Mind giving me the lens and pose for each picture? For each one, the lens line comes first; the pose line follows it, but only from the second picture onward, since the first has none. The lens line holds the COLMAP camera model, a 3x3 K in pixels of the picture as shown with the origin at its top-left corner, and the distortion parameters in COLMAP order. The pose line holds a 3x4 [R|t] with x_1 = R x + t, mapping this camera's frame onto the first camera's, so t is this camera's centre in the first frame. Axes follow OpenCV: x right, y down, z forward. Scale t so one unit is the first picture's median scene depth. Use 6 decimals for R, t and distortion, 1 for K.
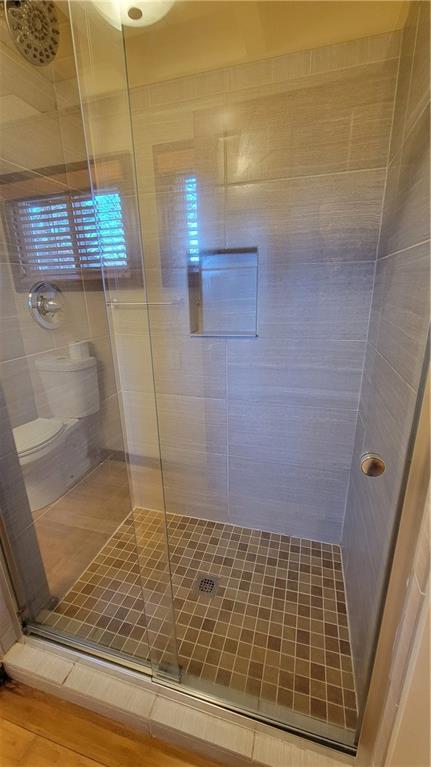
lens RADIAL K [[312.9, 0, 218.5], [0, 312.9, 379.6], [0, 0, 1]] dist [0.001419, -0.000384]
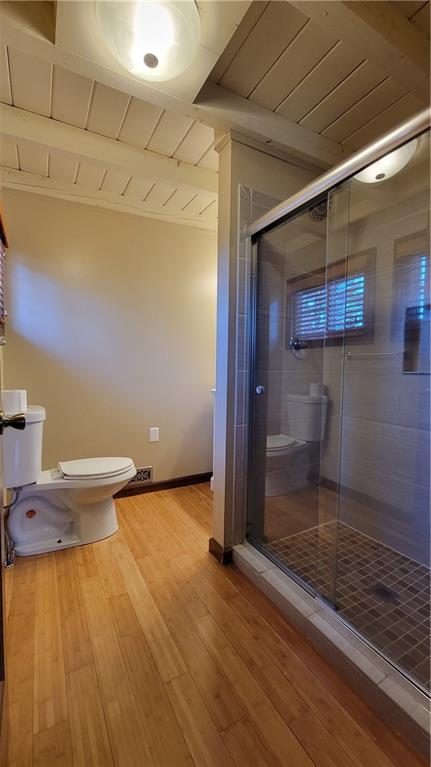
lens RADIAL K [[312.9, 0, 217.4], [0, 312.9, 384.2], [0, 0, 1]] dist [0.001419, -0.000384]
pose [[0.721068, 0.072811, -0.689028, 0.195703], [-0.231320, 0.962701, -0.140346, 0.201048], [0.653110, 0.260585, 0.711016, -0.268734]]
